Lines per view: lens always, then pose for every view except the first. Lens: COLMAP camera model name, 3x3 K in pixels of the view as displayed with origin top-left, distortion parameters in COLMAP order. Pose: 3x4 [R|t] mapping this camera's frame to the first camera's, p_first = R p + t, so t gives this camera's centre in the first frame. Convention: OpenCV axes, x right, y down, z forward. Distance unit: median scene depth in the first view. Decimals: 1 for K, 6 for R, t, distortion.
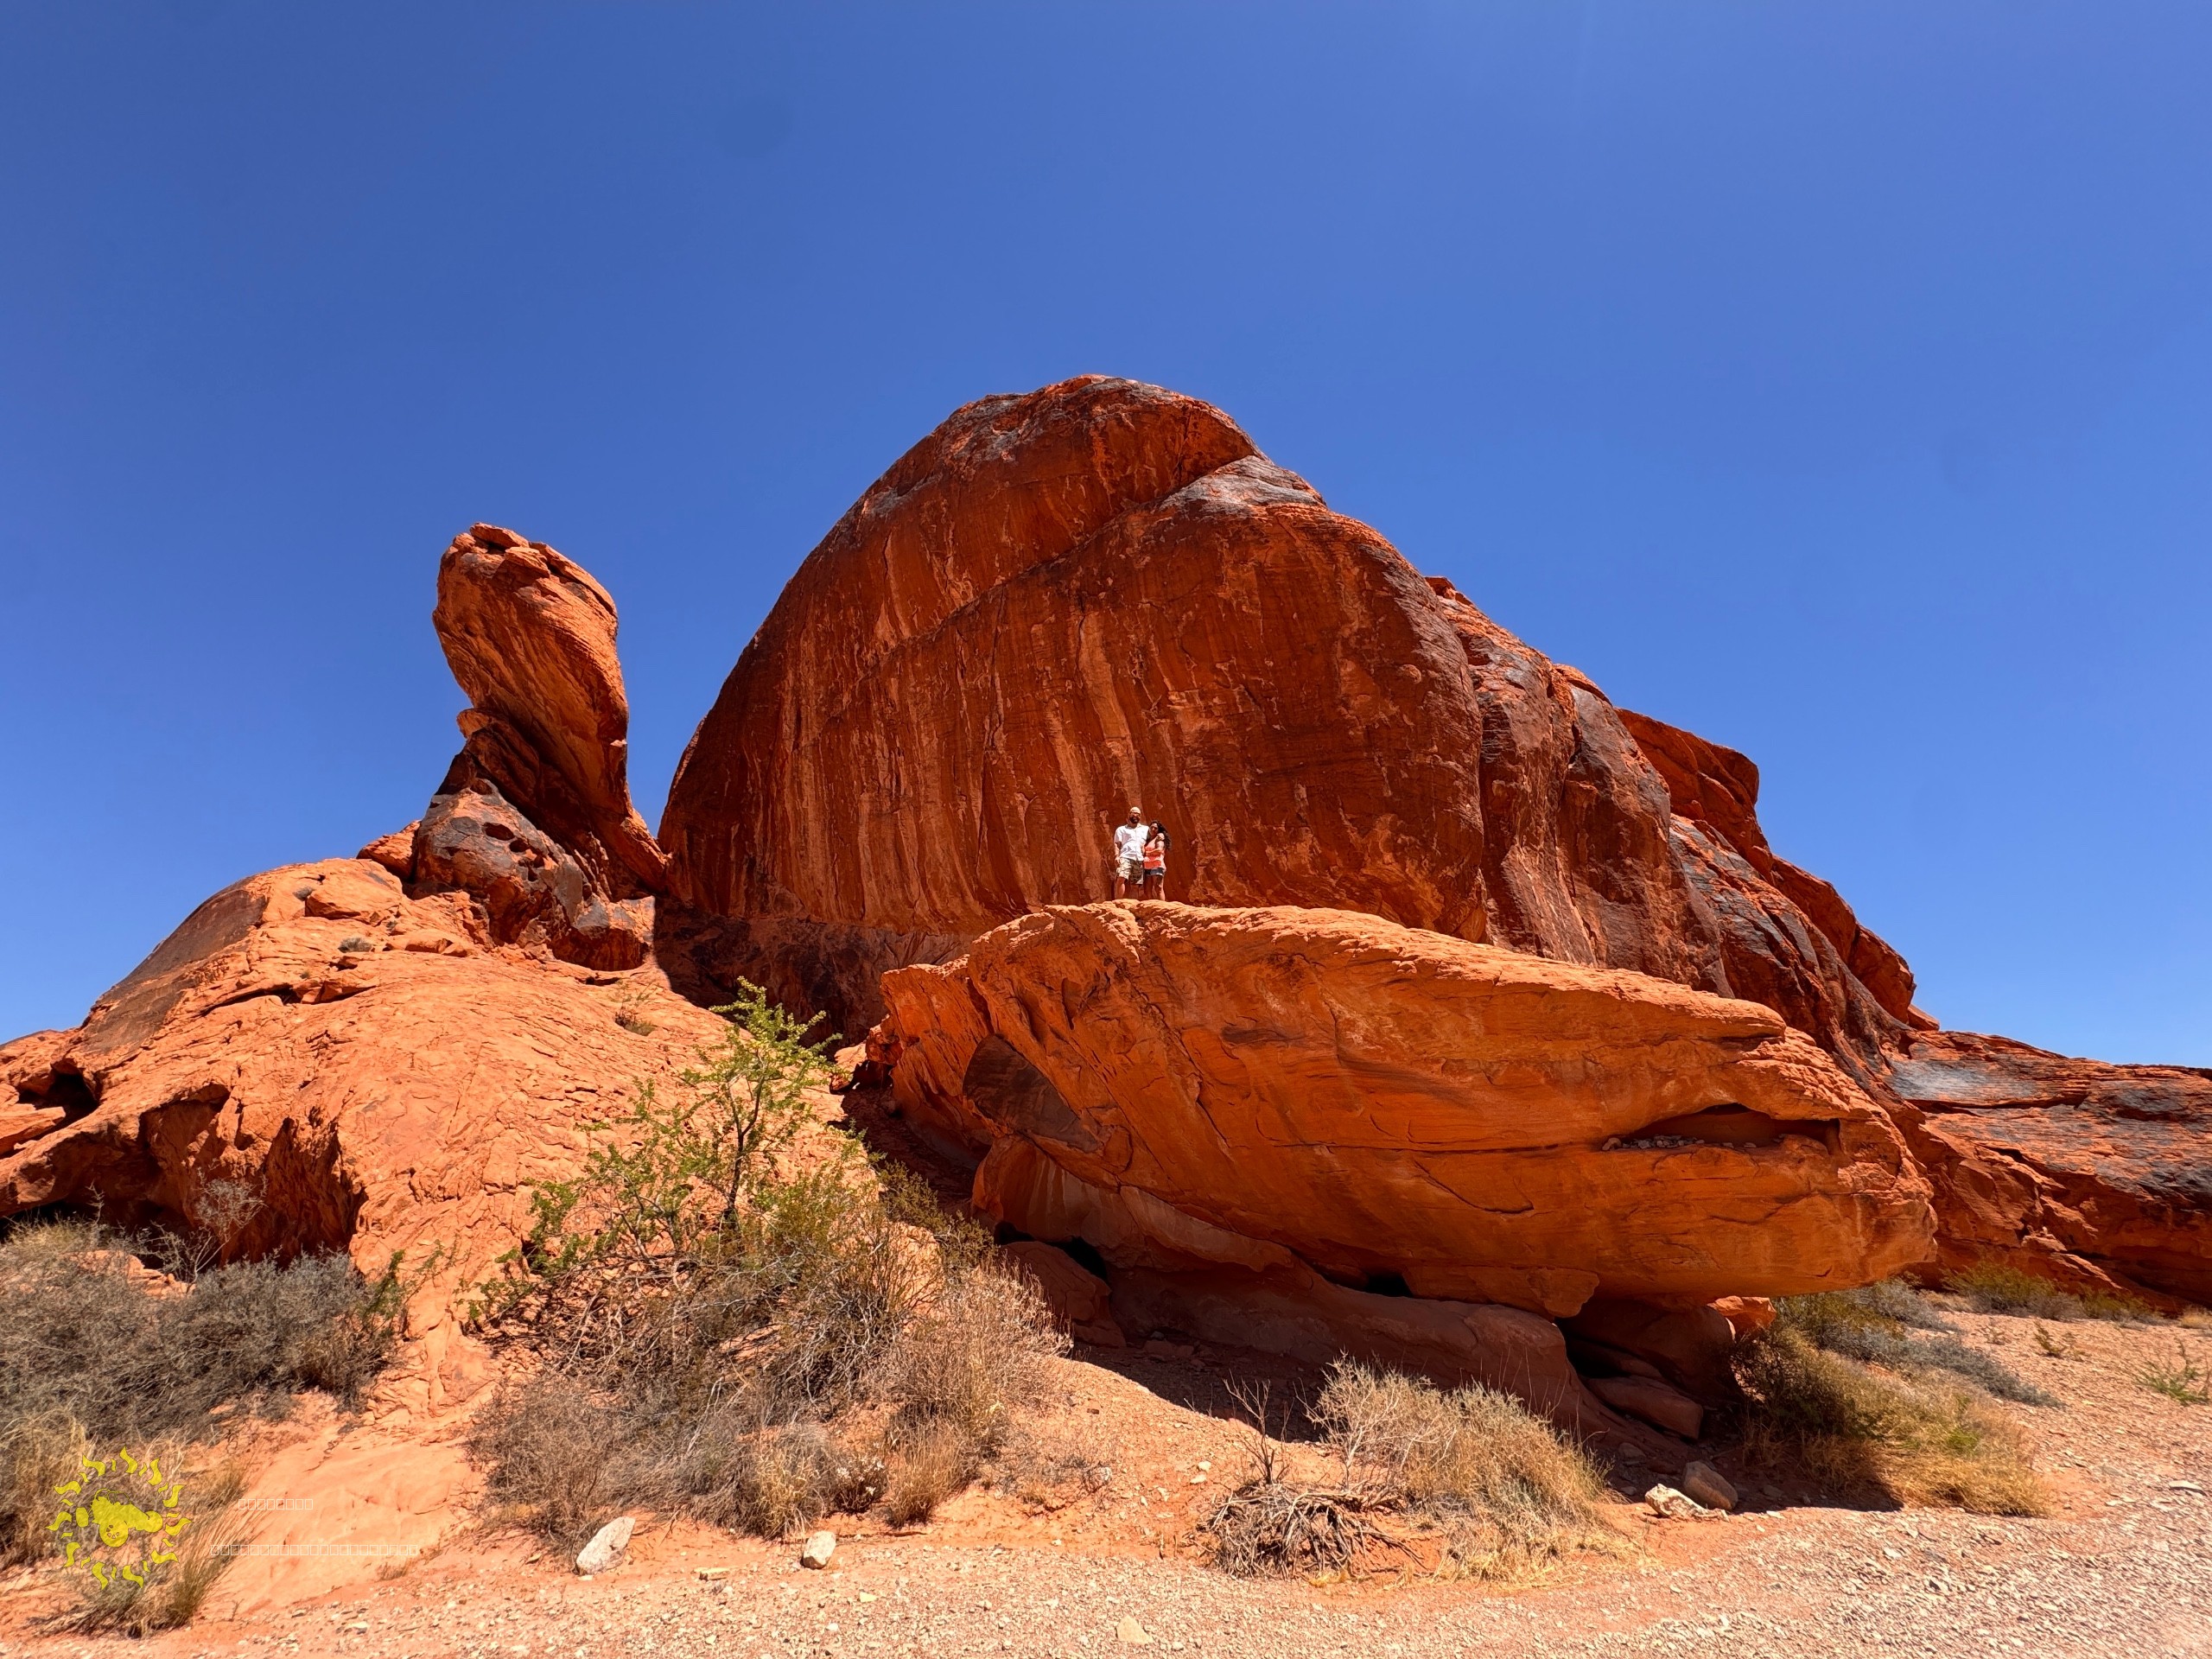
lens RADIAL K [[873.9, 0, 1104.8], [0, 873.9, 830.4], [0, 0, 1]] dist [-0.002490, -0.000035]
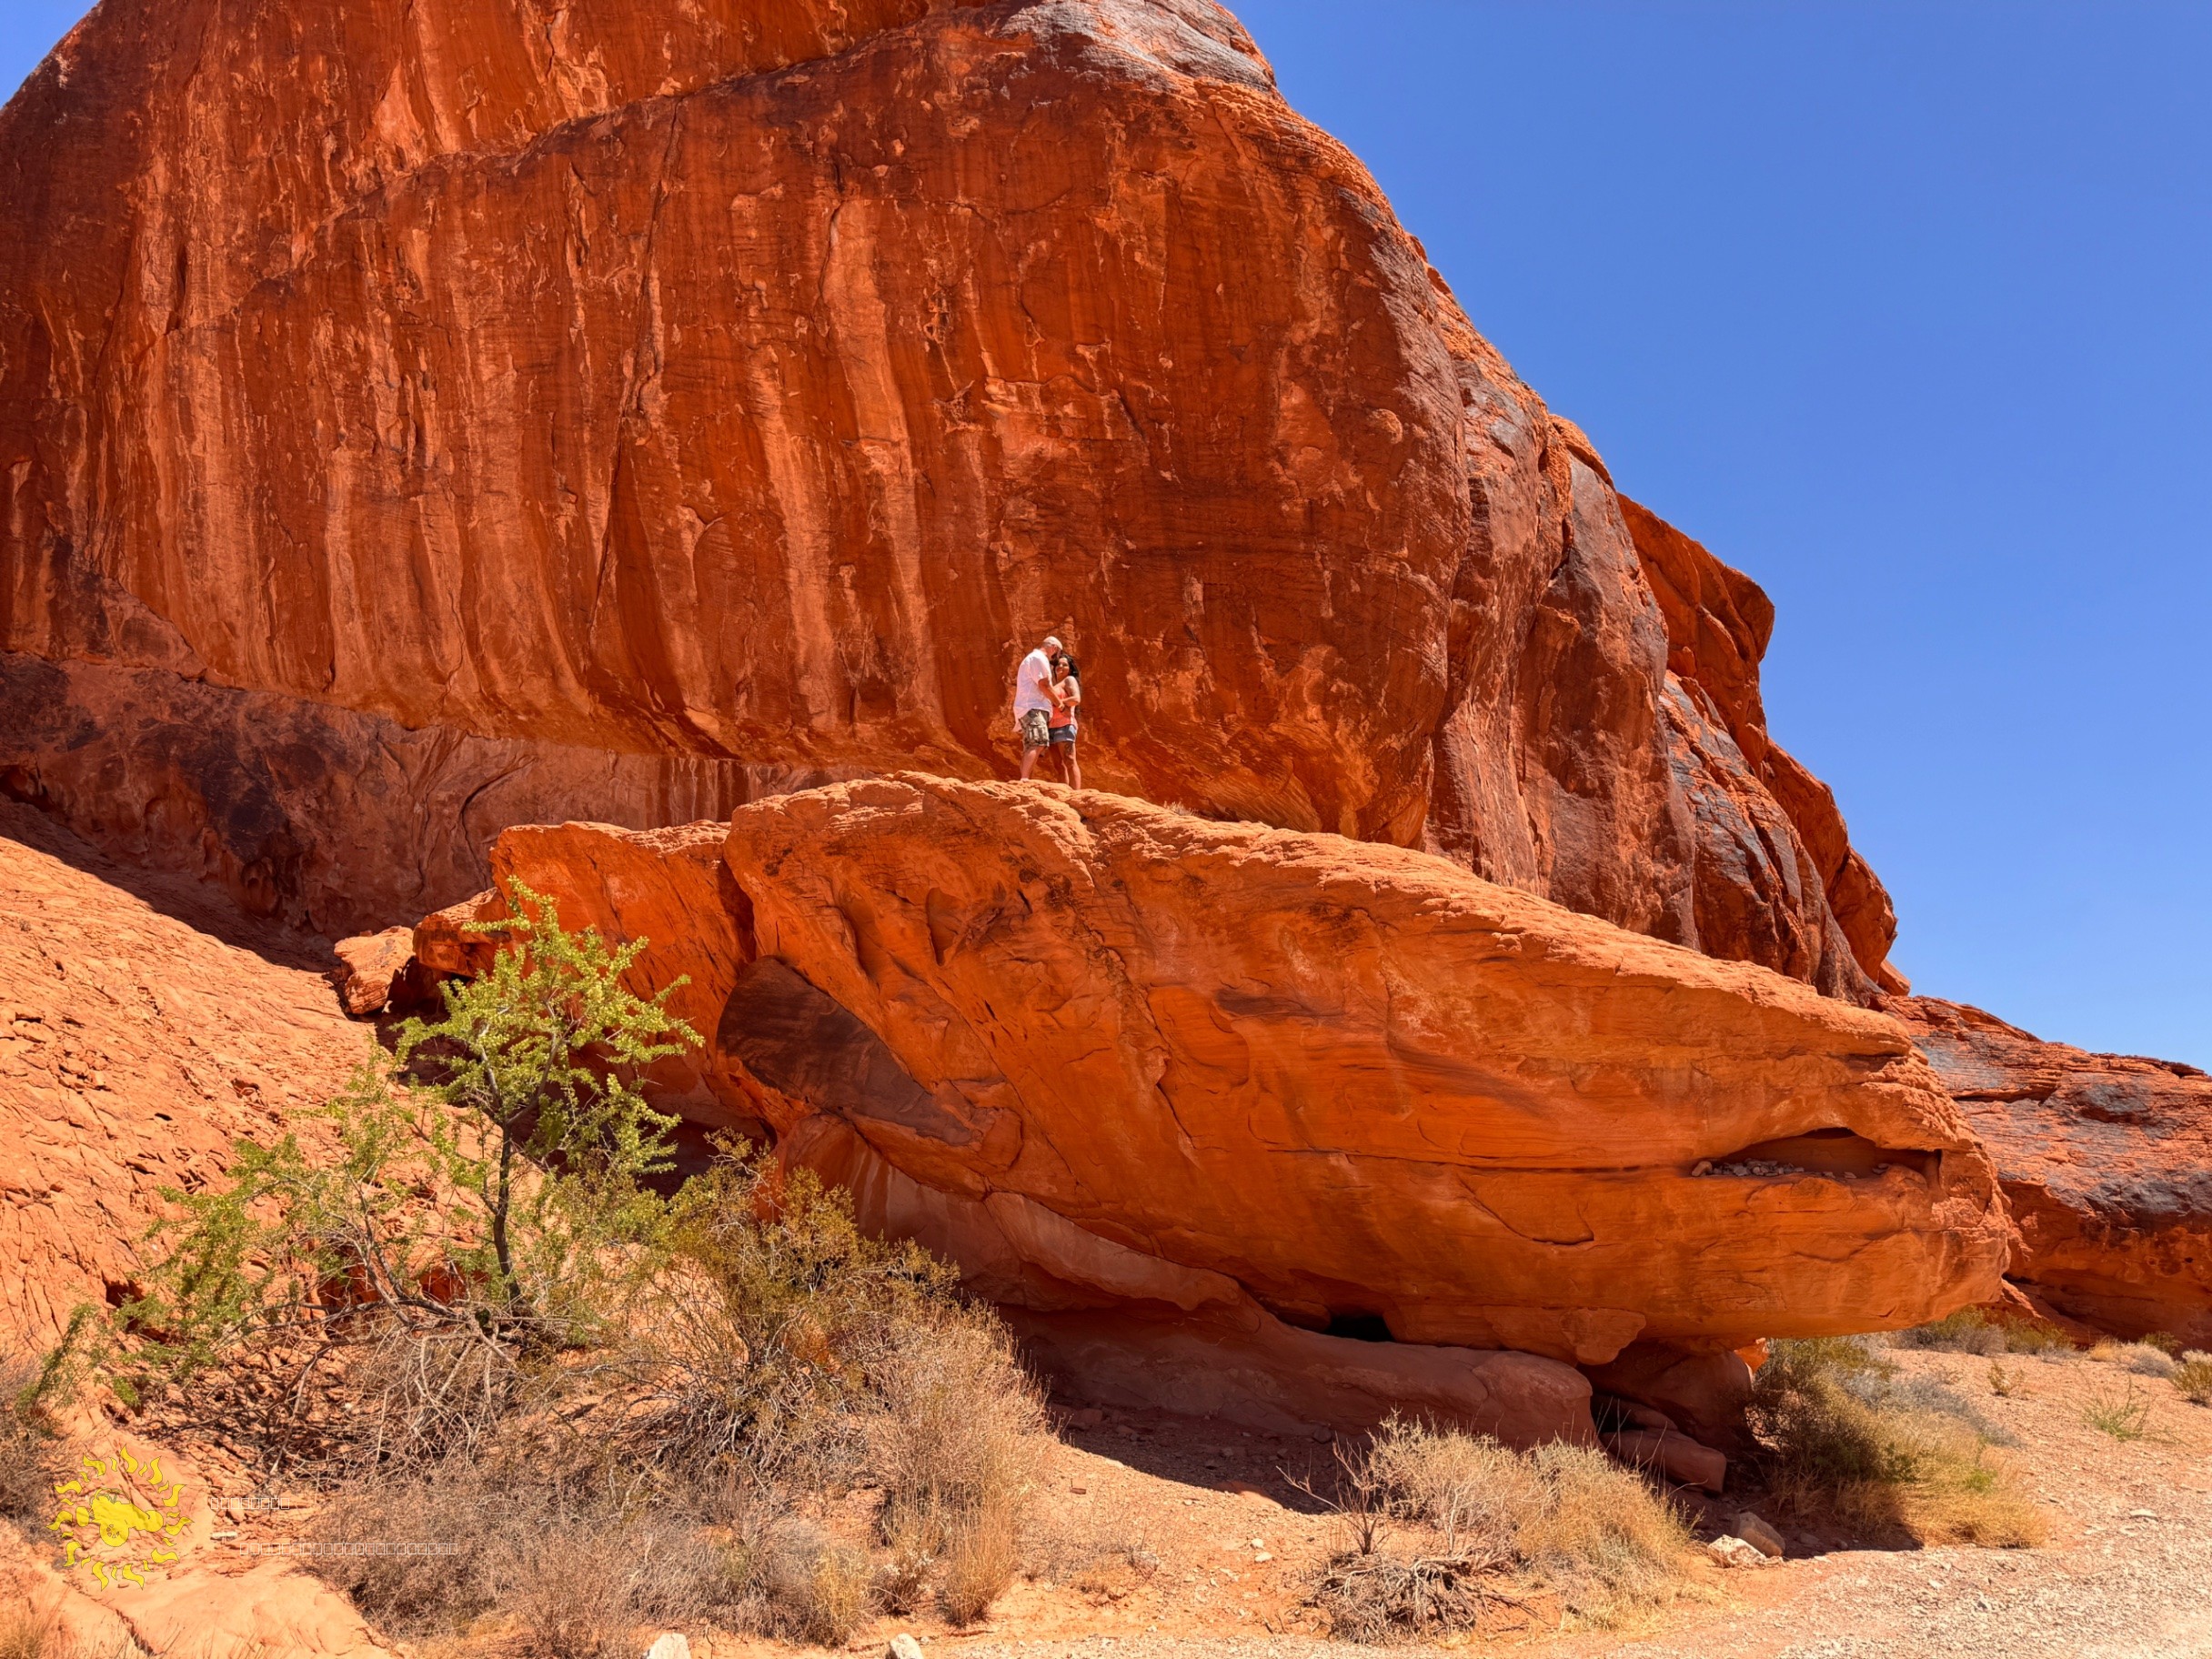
lens RADIAL K [[1551.6, 0, 1106.0], [0, 1551.6, 829.5], [0, 0, 1]] dist [0.050279, -0.059414]
pose [[0.951885, 0.080984, 0.295563, -0.128275], [-0.131797, 0.978885, 0.156249, -0.034032], [-0.276668, -0.187685, 0.942459, -0.054291]]
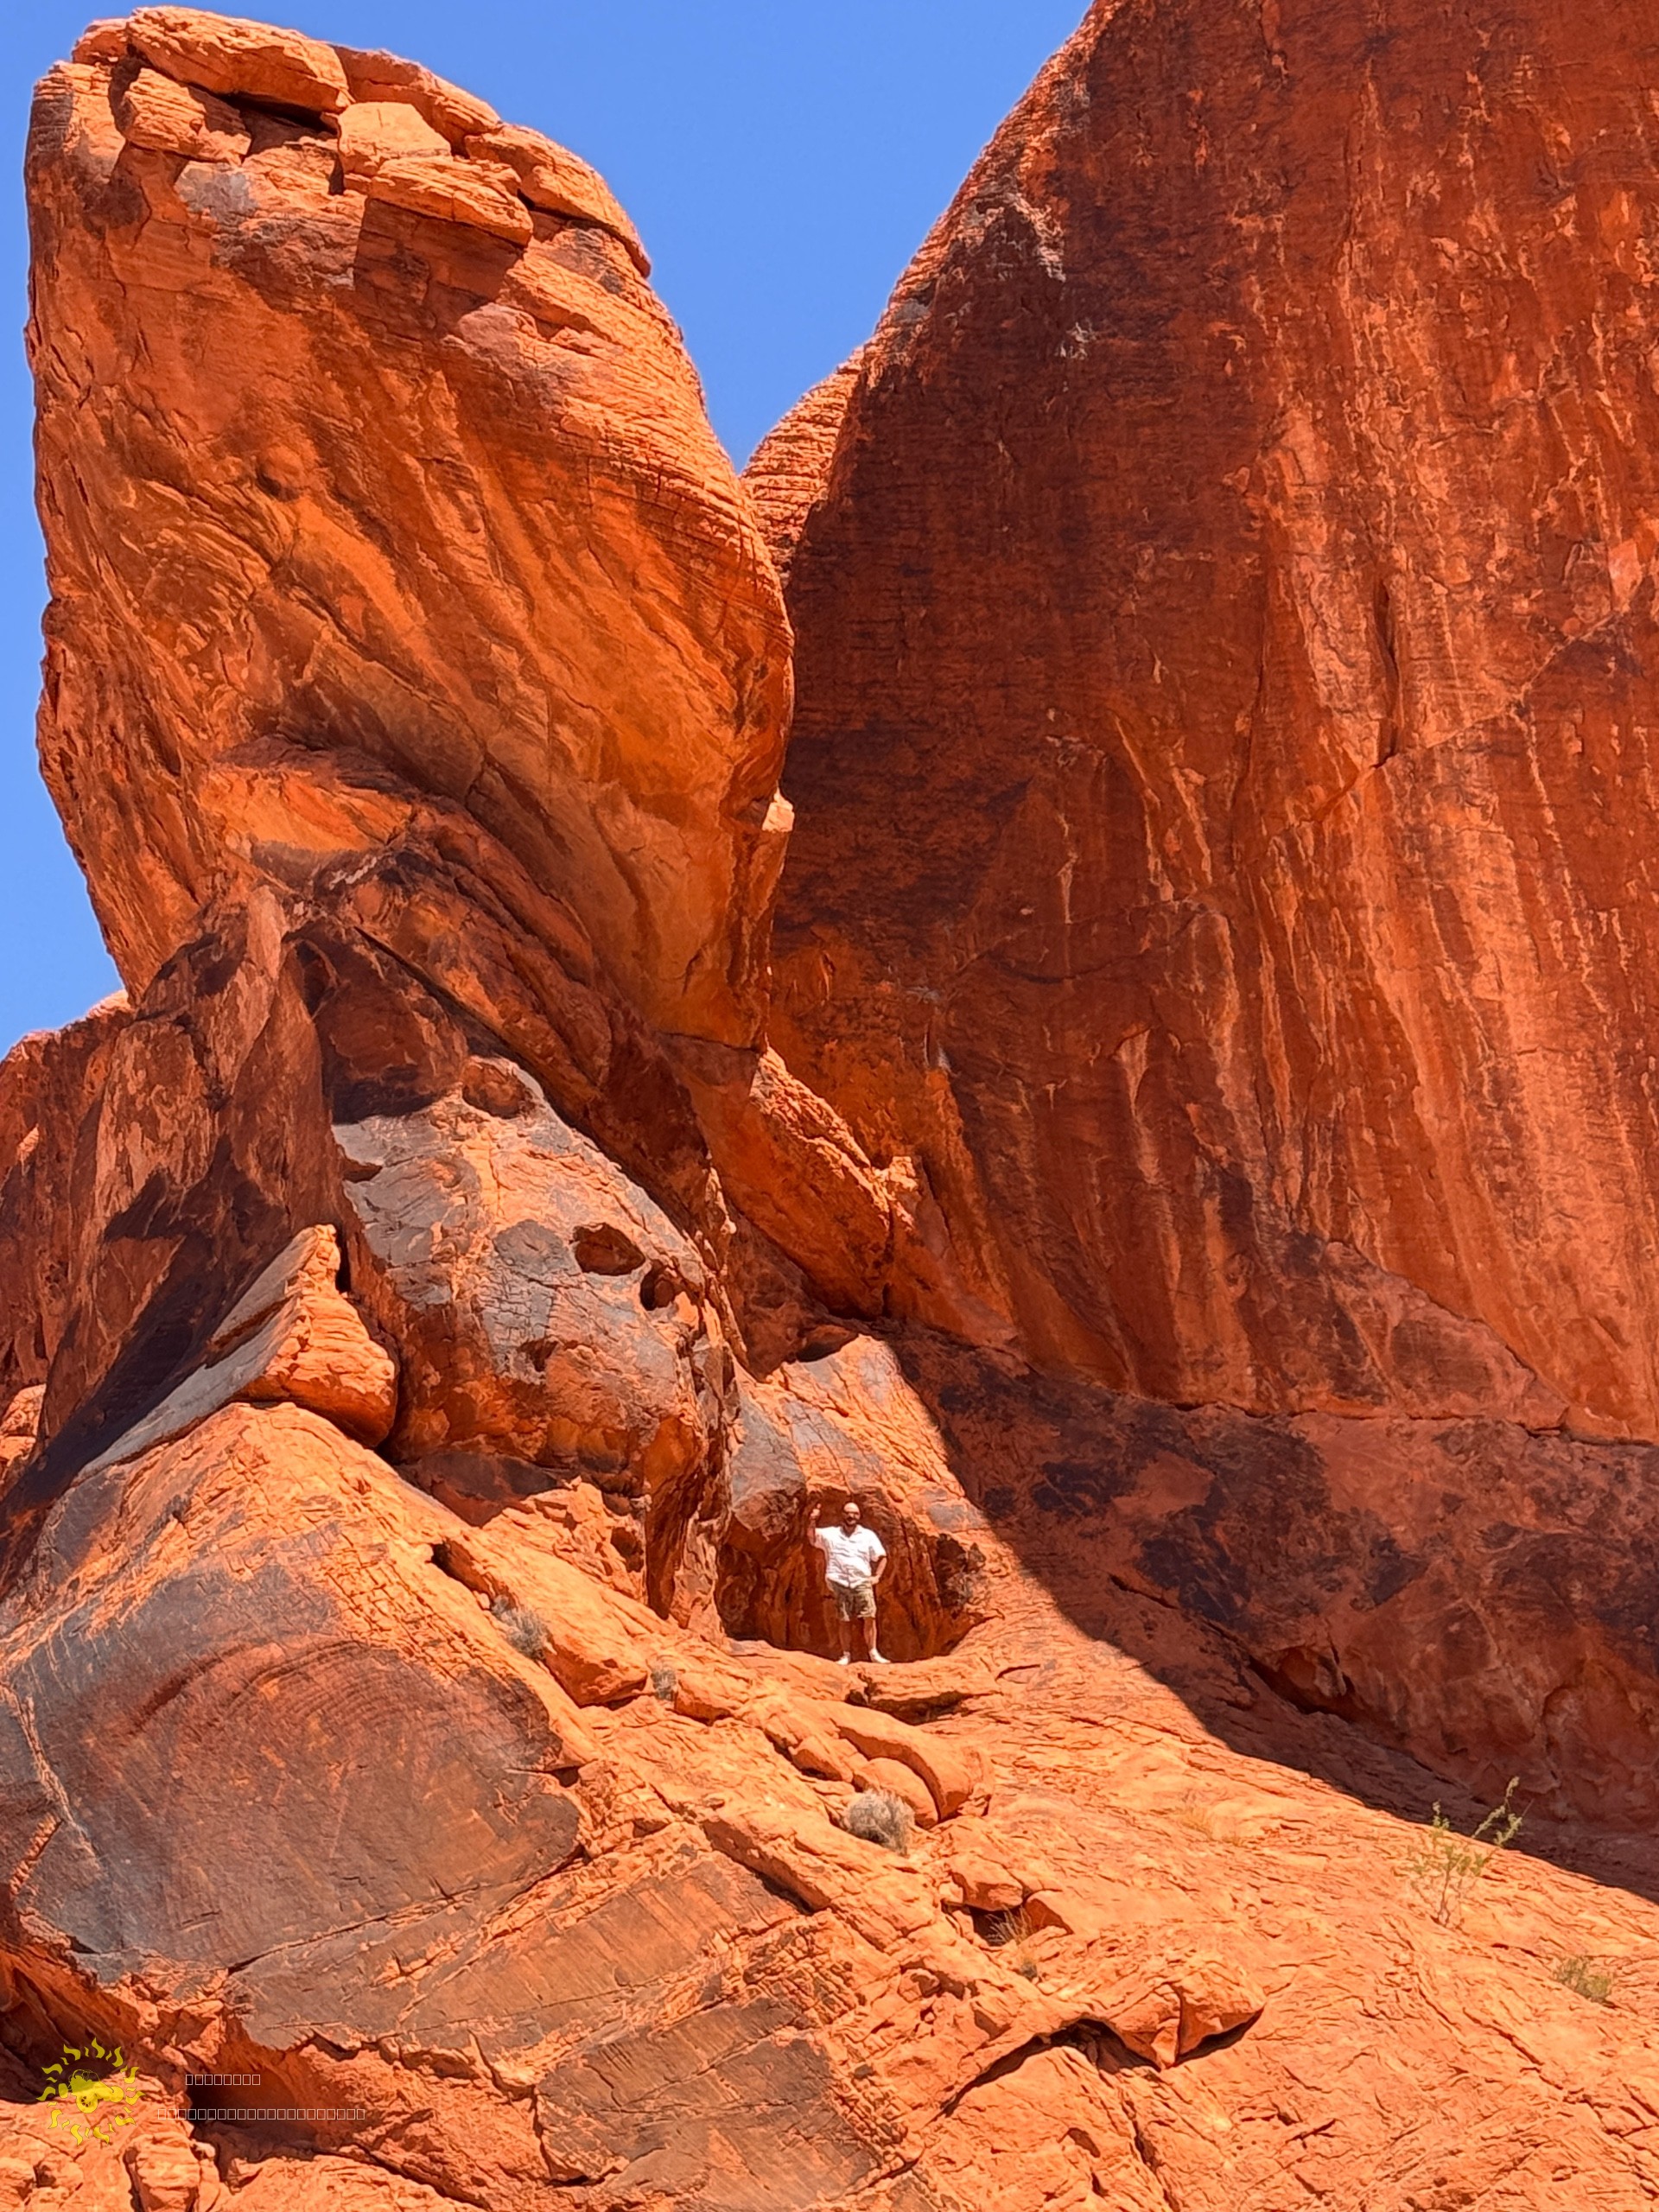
lens RADIAL K [[5121.1, 0, 829.5], [0, 5121.1, 1106.0], [0, 0, 1]] dist [0.200269, -0.021743]
pose [[0.987546, -0.065895, -0.142868, -0.437469], [0.091705, 0.978944, 0.182372, -0.398577], [0.127842, -0.193202, 0.972795, -0.711958]]
